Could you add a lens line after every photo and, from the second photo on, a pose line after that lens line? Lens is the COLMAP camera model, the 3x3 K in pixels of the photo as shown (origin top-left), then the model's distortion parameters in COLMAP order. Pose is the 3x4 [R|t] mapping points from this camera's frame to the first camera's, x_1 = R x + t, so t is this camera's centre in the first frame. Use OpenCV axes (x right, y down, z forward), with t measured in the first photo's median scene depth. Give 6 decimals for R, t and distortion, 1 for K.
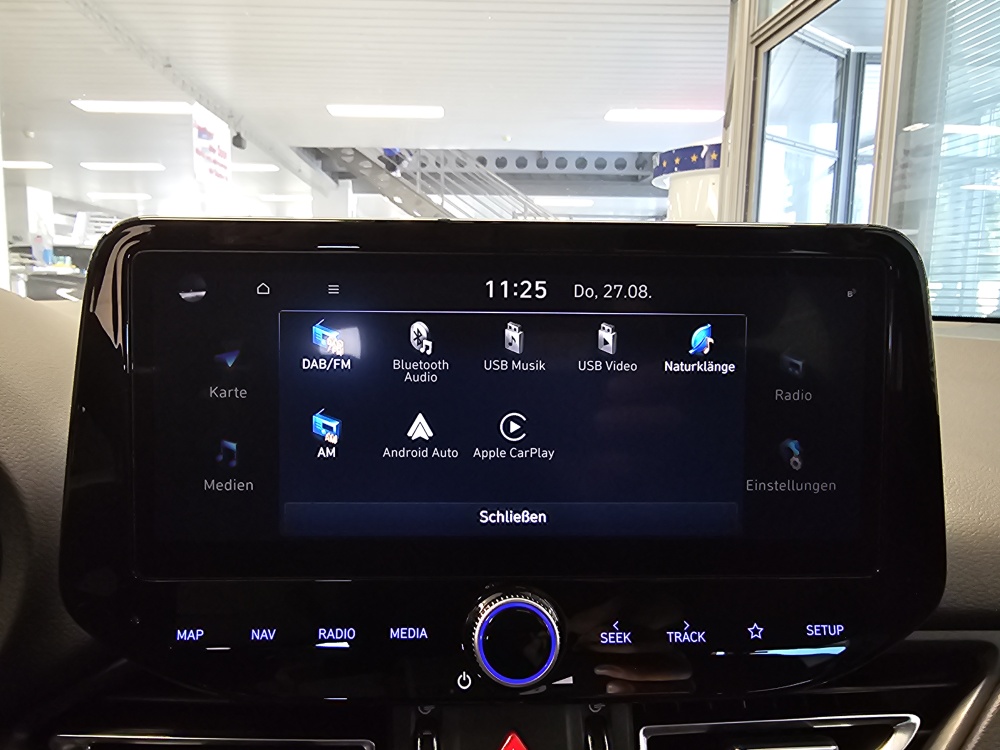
lens RADIAL K [[685.7, 0, 451.0], [0, 685.7, 378.6], [0, 0, 1]] dist [0.000009, -0.002569]
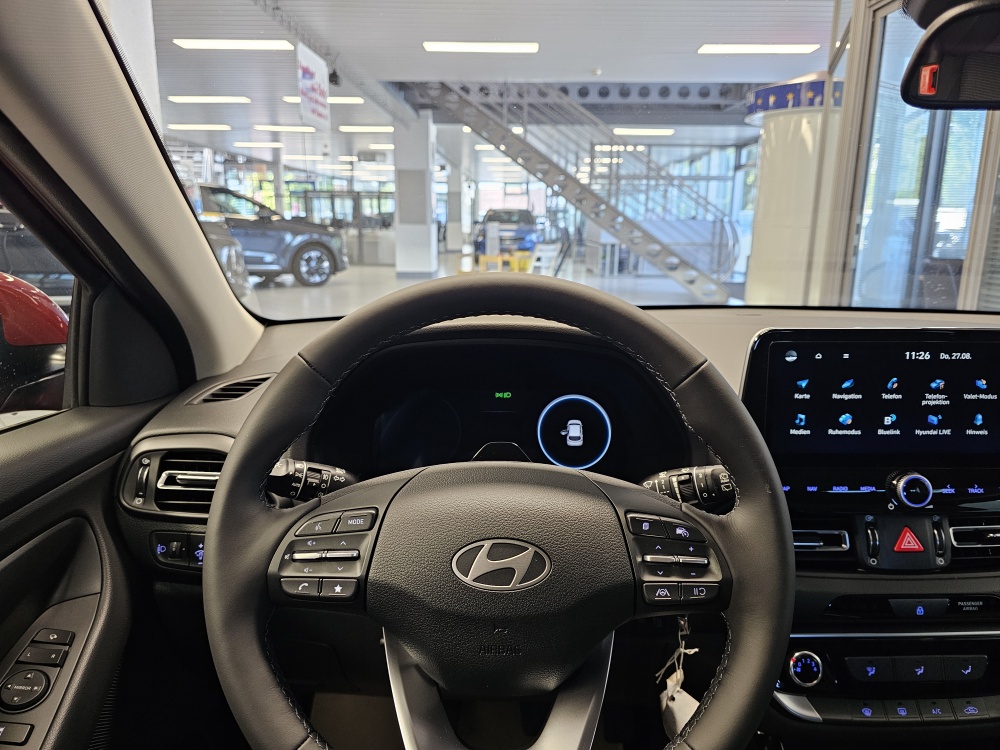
lens RADIAL K [[684.8, 0, 504.1], [0, 684.8, 368.5], [0, 0, 1]] dist [0.048312, -0.062469]
pose [[0.999922, -0.001831, -0.012380, -0.554970], [0.002946, 0.995880, 0.090638, -0.126097], [0.012163, -0.090667, 0.995807, -0.619640]]
